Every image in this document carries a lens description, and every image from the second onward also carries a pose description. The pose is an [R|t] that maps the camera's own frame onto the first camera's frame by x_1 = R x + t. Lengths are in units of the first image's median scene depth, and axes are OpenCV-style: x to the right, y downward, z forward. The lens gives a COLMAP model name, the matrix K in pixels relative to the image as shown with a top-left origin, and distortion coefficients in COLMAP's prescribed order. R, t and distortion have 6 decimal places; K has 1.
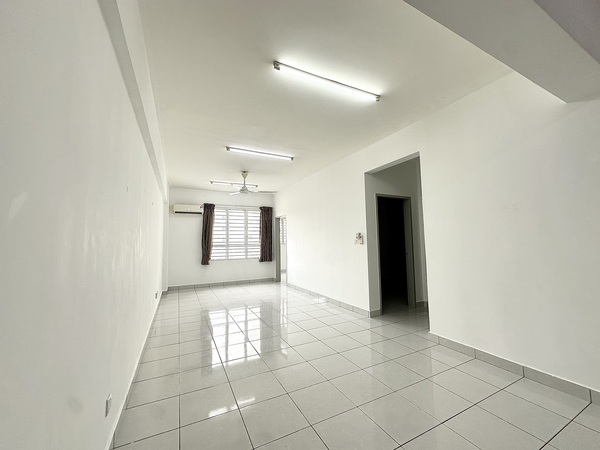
lens RADIAL K [[241.4, 0, 299.0], [0, 241.4, 223.3], [0, 0, 1]] dist [0.002926, 0.000564]
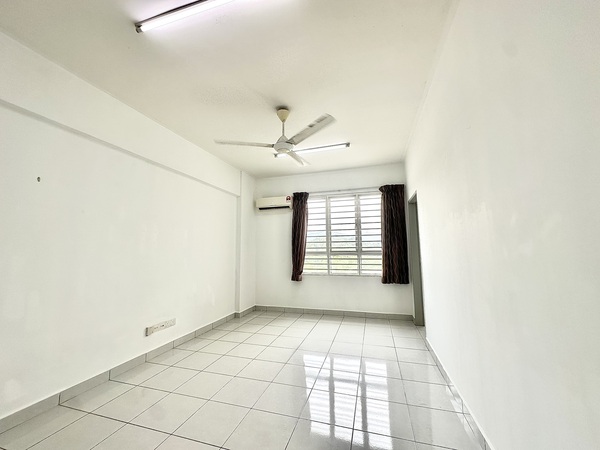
lens RADIAL K [[241.4, 0, 301.8], [0, 241.4, 226.0], [0, 0, 1]] dist [0.002926, 0.000564]
pose [[0.724162, -0.069187, -0.686150, 0.095847], [0.046878, 0.997592, -0.051116, 0.048071], [0.688034, 0.004851, 0.725662, 0.468381]]
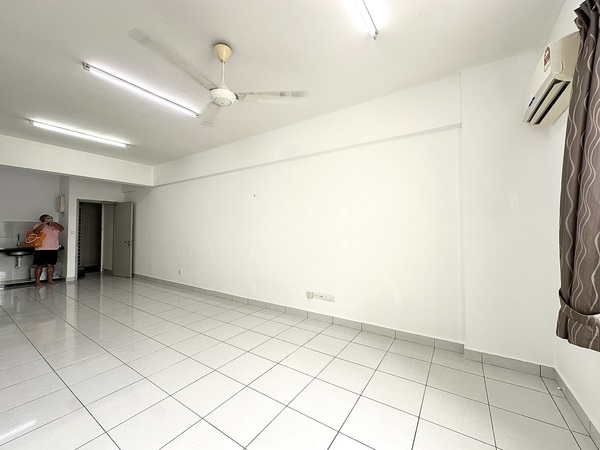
lens RADIAL K [[241.4, 0, 301.8], [0, 241.4, 225.2], [0, 0, 1]] dist [0.002926, 0.000564]
pose [[-0.865884, 0.010248, -0.500141, -0.123908], [0.047978, 0.996882, -0.062638, 0.079165], [0.497939, -0.078233, -0.863676, 1.026567]]
